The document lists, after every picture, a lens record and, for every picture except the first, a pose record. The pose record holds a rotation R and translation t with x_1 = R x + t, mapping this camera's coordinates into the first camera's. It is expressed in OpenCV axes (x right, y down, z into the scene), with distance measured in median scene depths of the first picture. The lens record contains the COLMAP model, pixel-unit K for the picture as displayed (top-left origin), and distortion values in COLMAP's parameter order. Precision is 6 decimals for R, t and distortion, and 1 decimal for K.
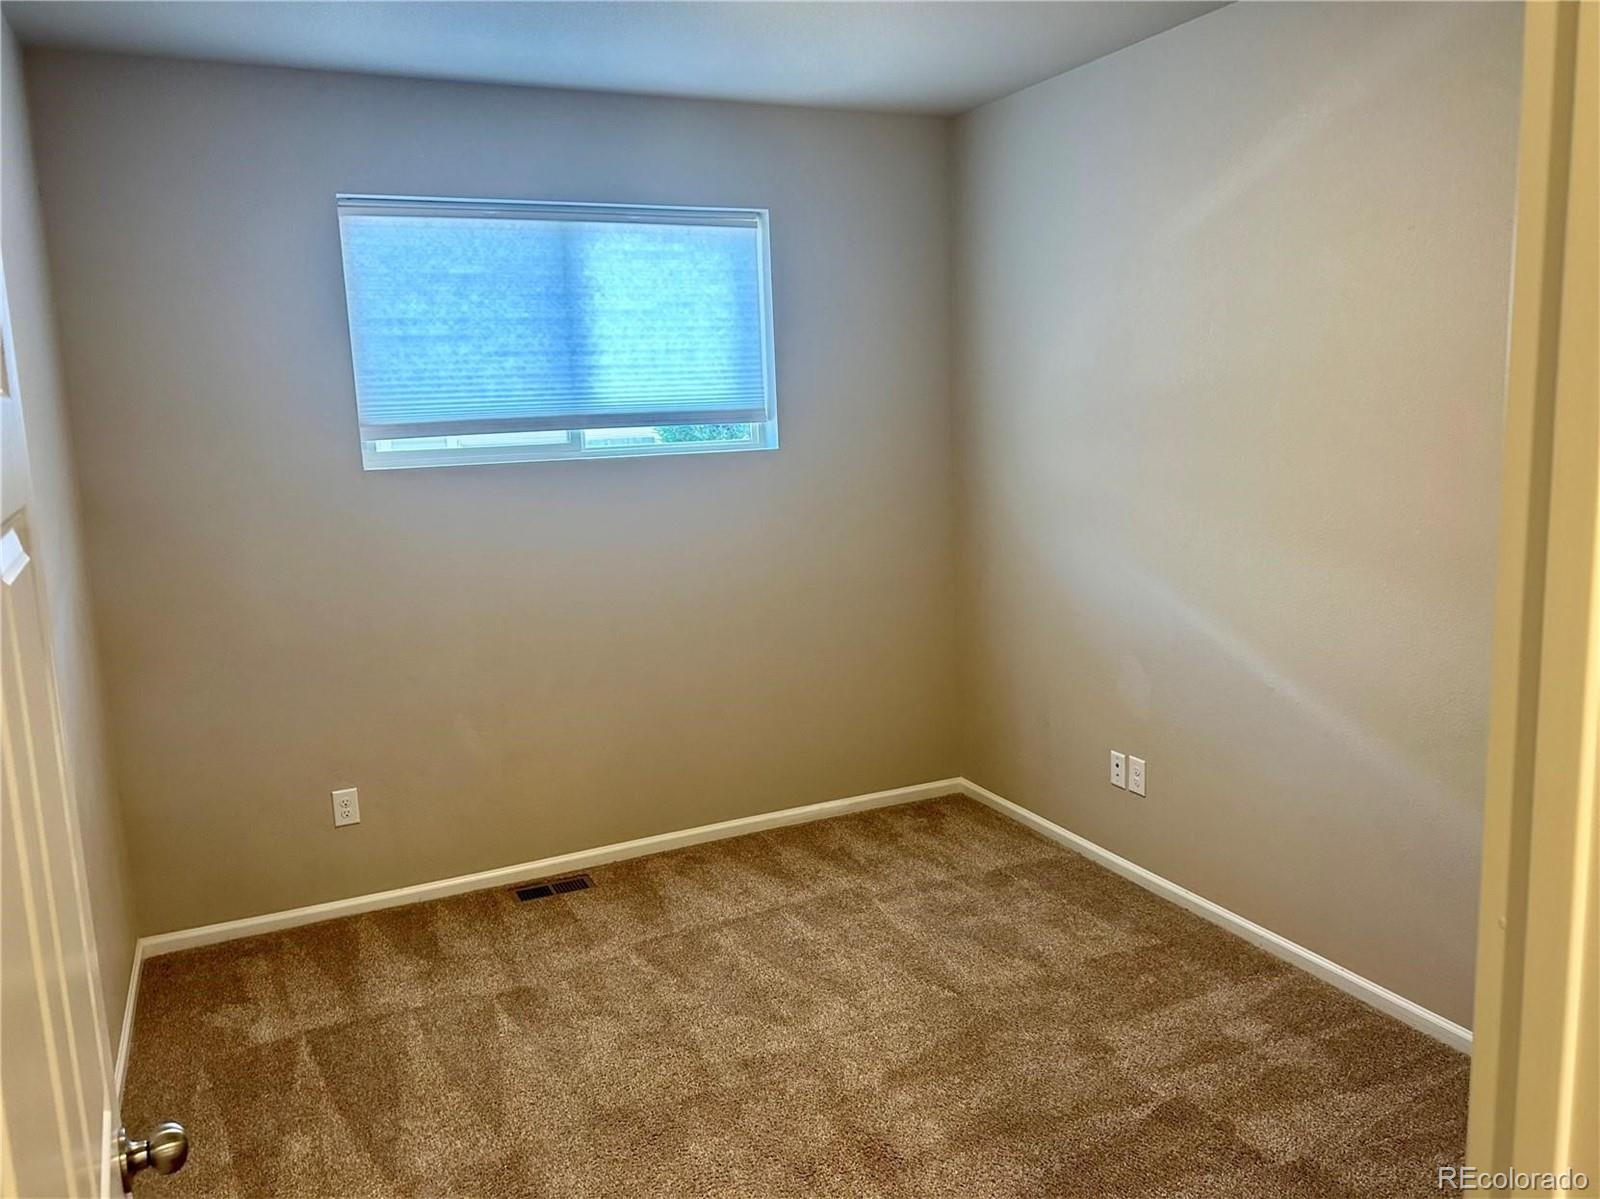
lens RADIAL K [[1200.7, 0, 791.9], [0, 1200.7, 593.0], [0, 0, 1]] dist [0.097026, -0.166167]
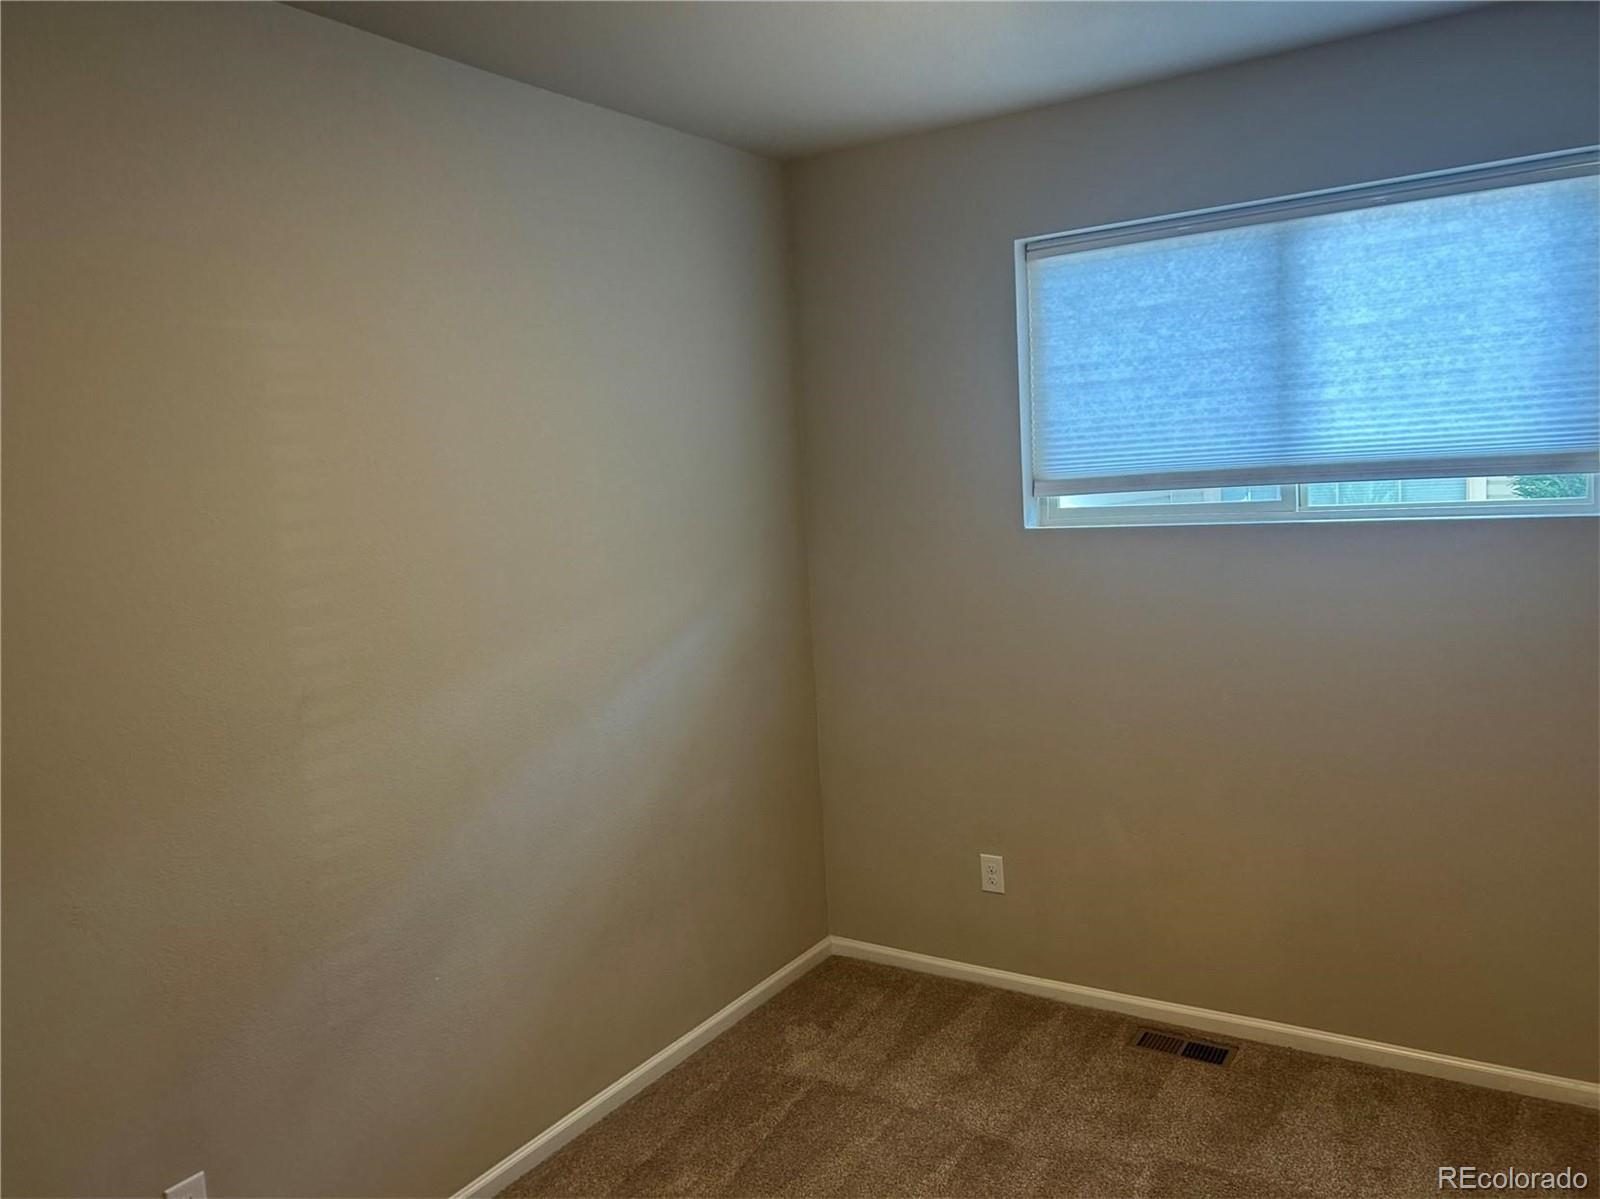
lens RADIAL K [[1167.3, 0, 800.0], [0, 1167.3, 599.5], [0, 0, 1]] dist [0.019645, -0.003836]
pose [[0.548518, 0.093381, -0.830908, 0.293778], [-0.104758, 0.993589, 0.042509, -0.062767], [0.829551, 0.063727, 0.554784, 0.334053]]
